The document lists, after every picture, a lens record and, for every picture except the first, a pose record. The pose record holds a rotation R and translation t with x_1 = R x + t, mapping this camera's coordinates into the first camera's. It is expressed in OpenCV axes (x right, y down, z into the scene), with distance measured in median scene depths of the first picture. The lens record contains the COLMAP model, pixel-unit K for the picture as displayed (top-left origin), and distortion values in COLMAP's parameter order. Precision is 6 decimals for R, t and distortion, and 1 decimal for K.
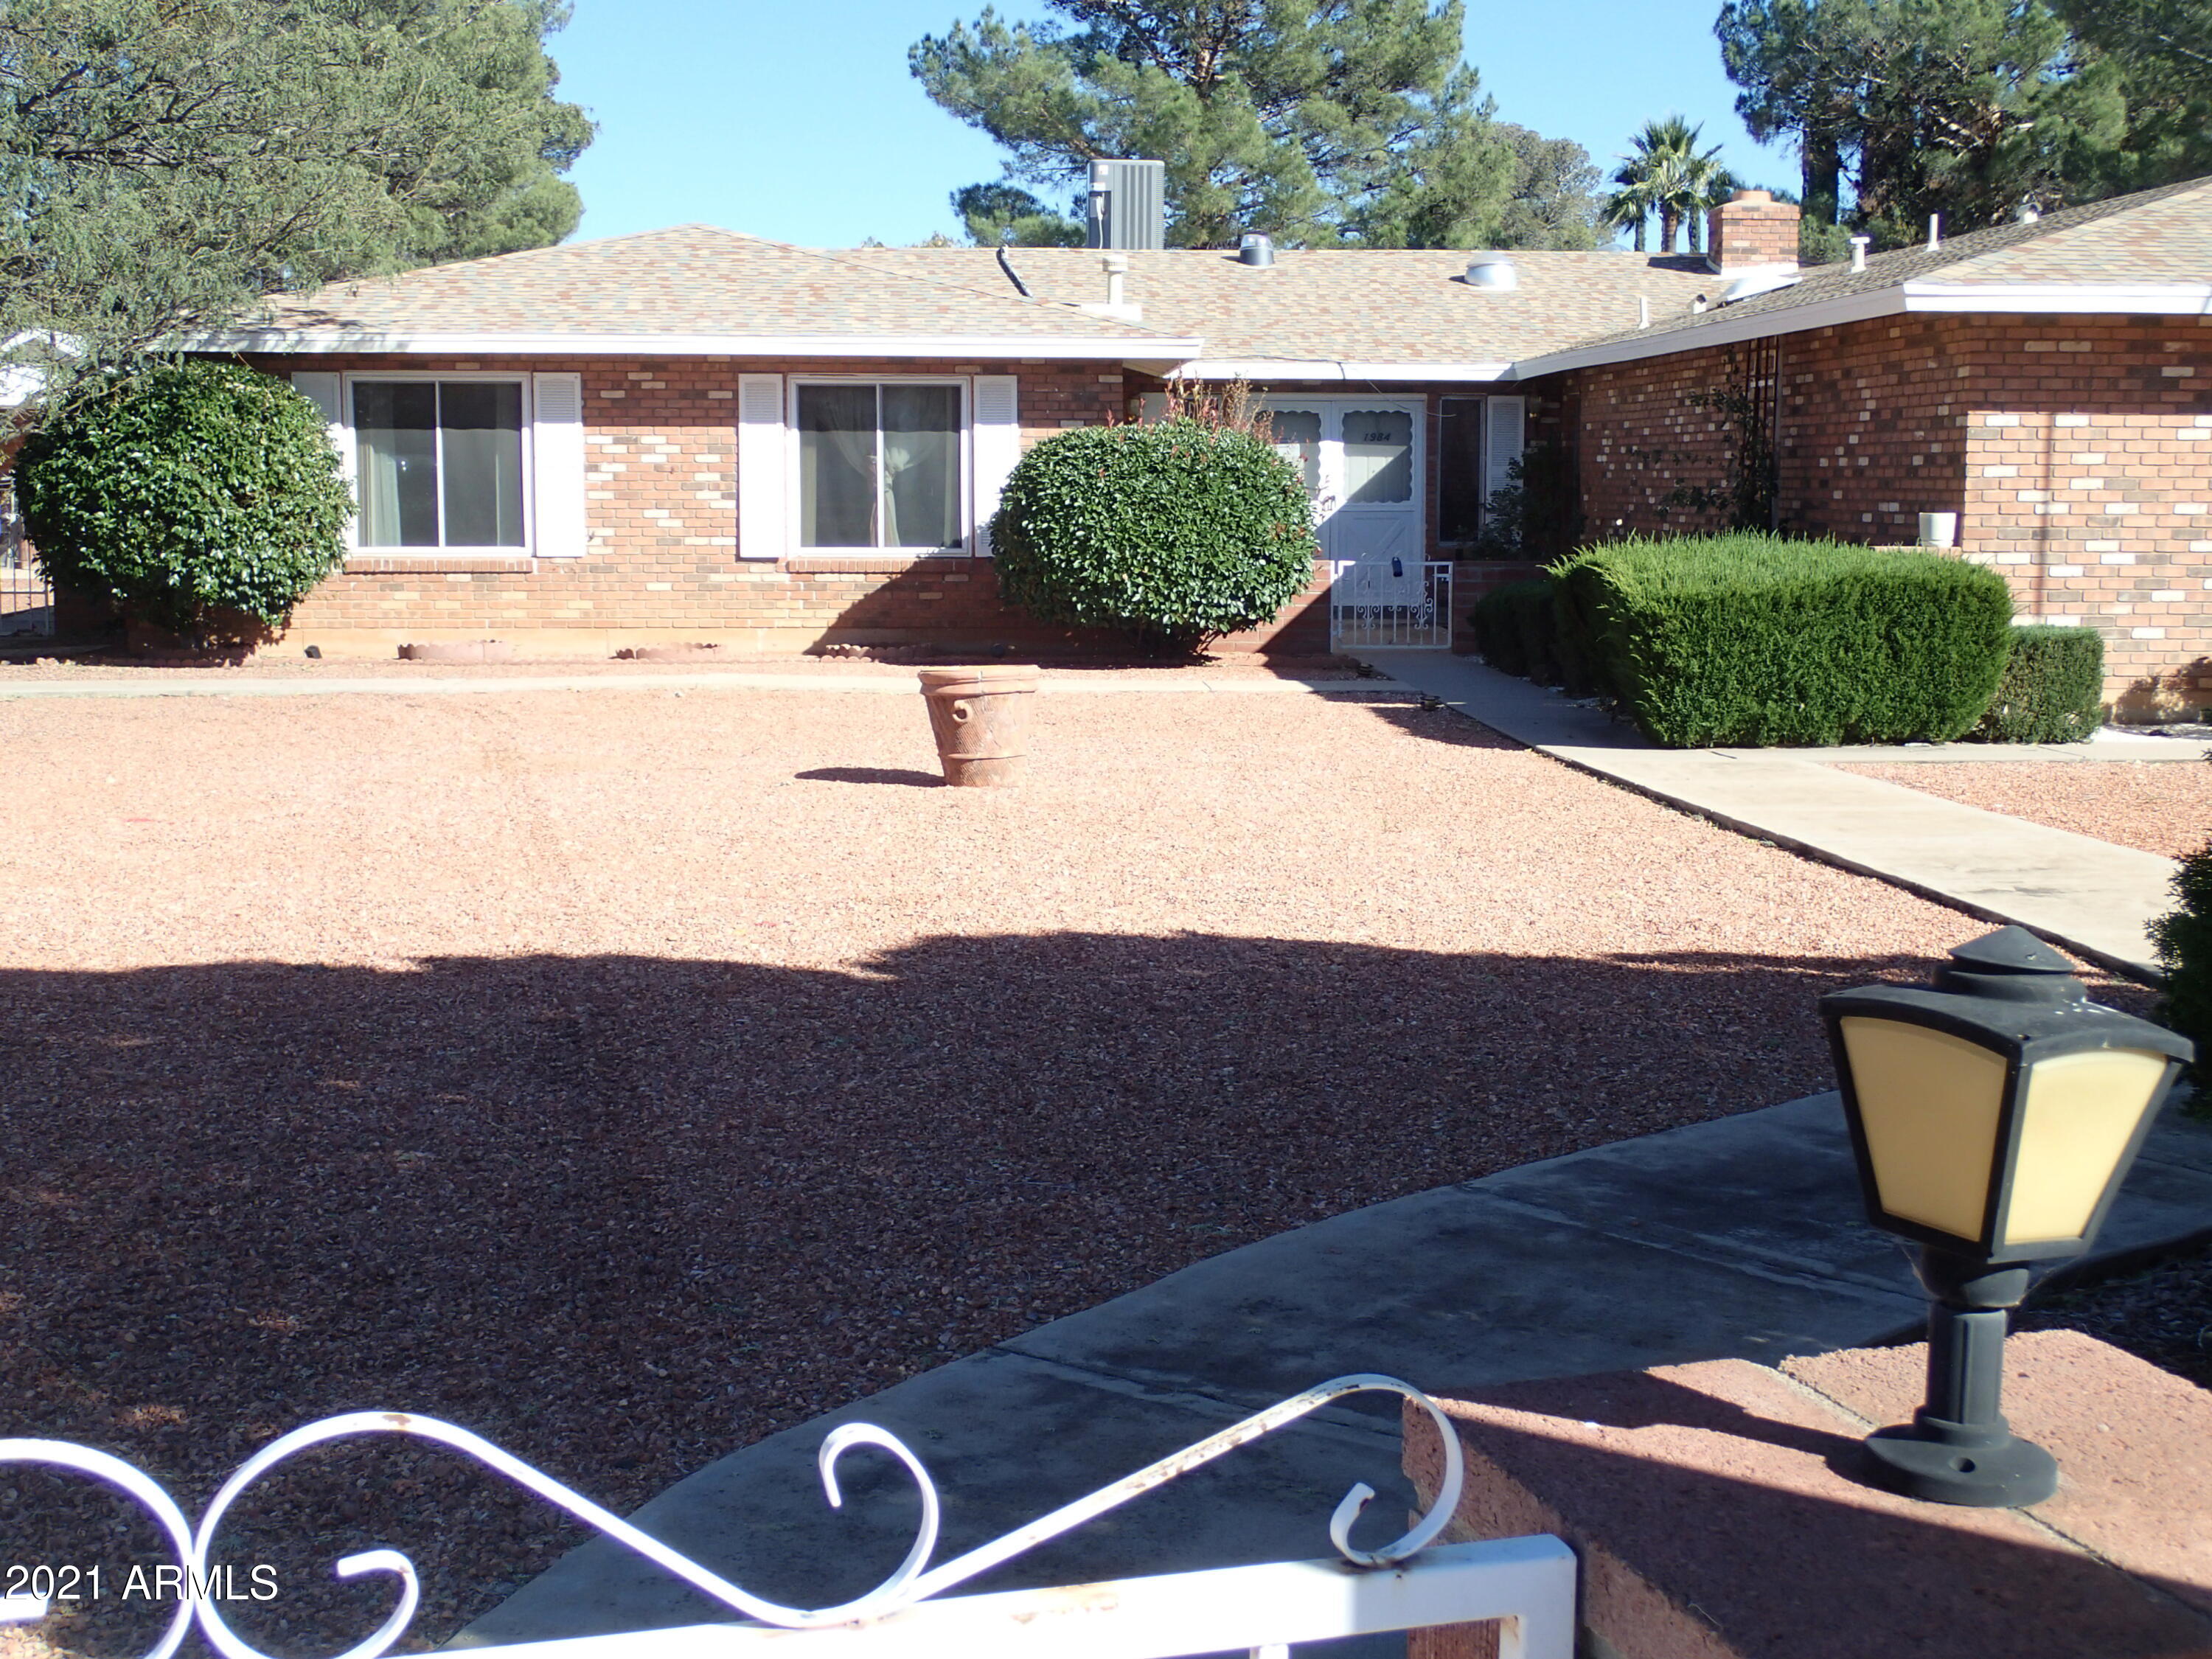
lens RADIAL K [[2876.9, 0, 1215.8], [0, 2876.9, 829.8], [0, 0, 1]] dist [0.001020, 0.000000]
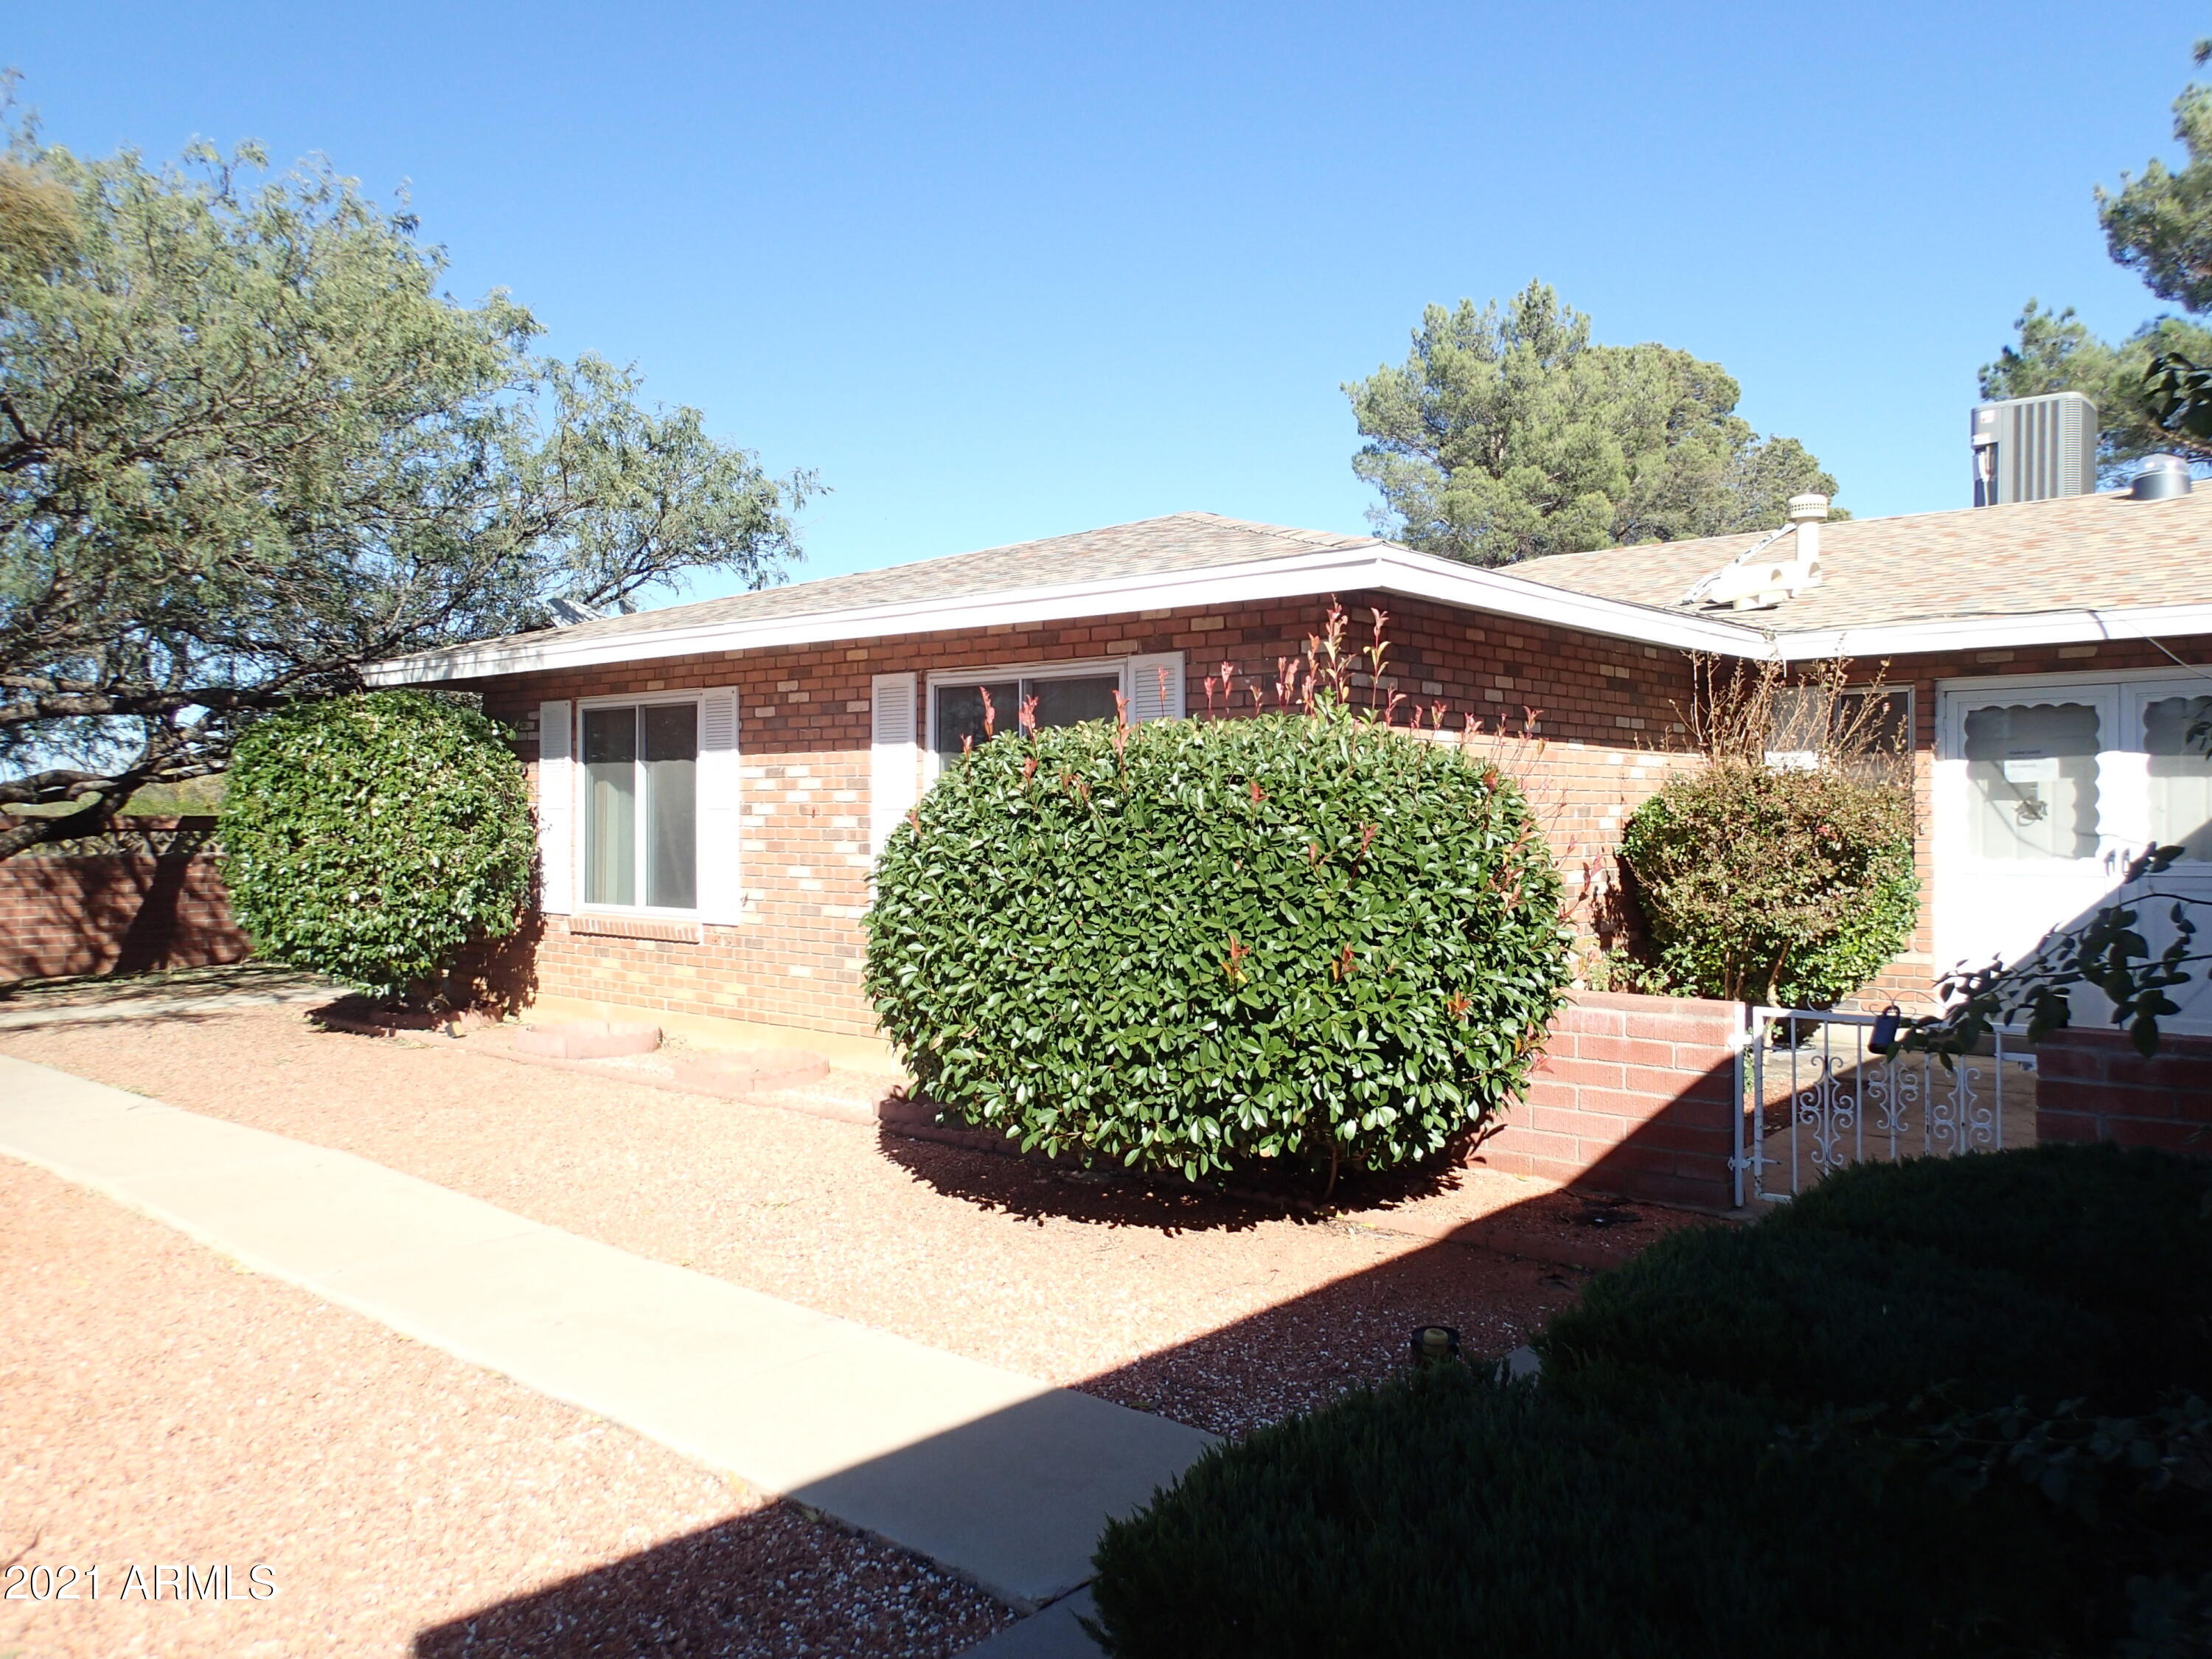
lens RADIAL K [[1684.0, 0, 1106.3], [0, 1684.0, 774.8], [0, 0, 1]] dist [0.019449, -0.022400]
pose [[0.702340, -0.017744, -0.711621, 0.177804], [-0.081601, 0.991092, -0.105249, -0.102605], [0.707150, 0.131989, 0.694635, 0.810992]]
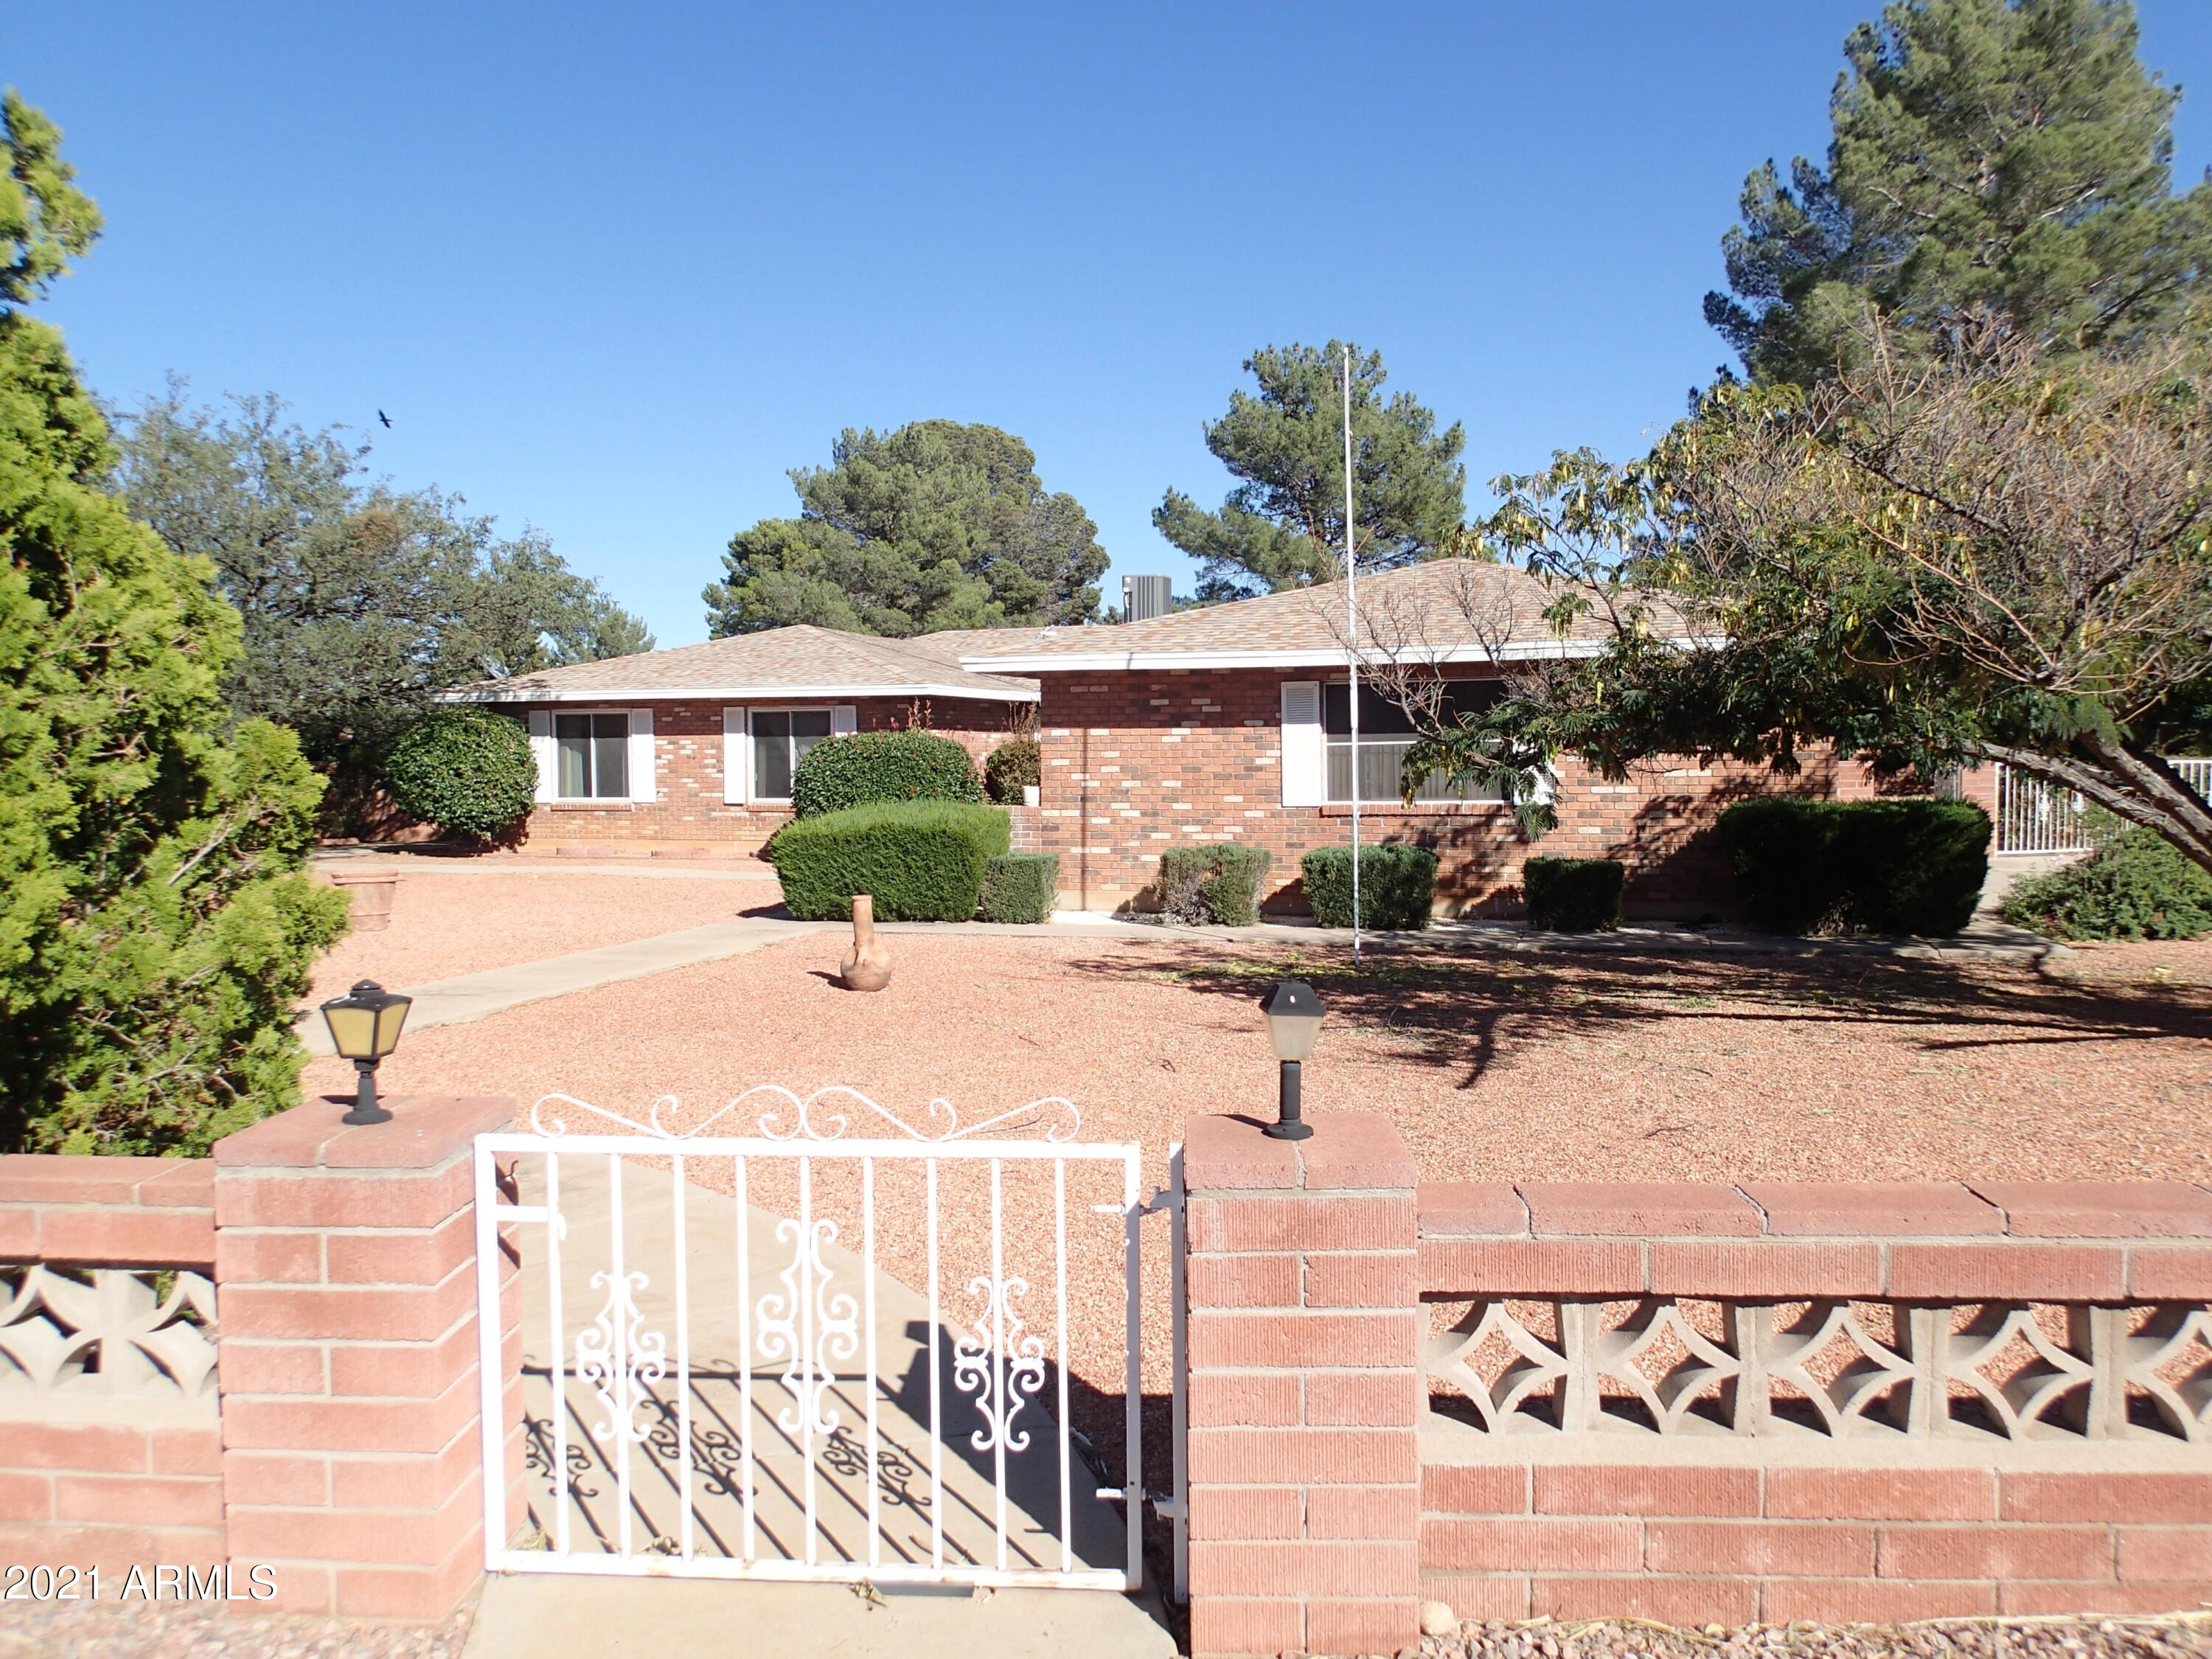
lens RADIAL K [[1684.0, 0, 1149.9], [0, 1684.0, 814.9], [0, 0, 1]] dist [0.019449, -0.022400]
pose [[0.931710, 0.003275, -0.363188, 0.537399], [-0.029934, 0.997250, -0.067798, -0.021773], [0.361968, 0.074040, 0.929246, 0.075750]]
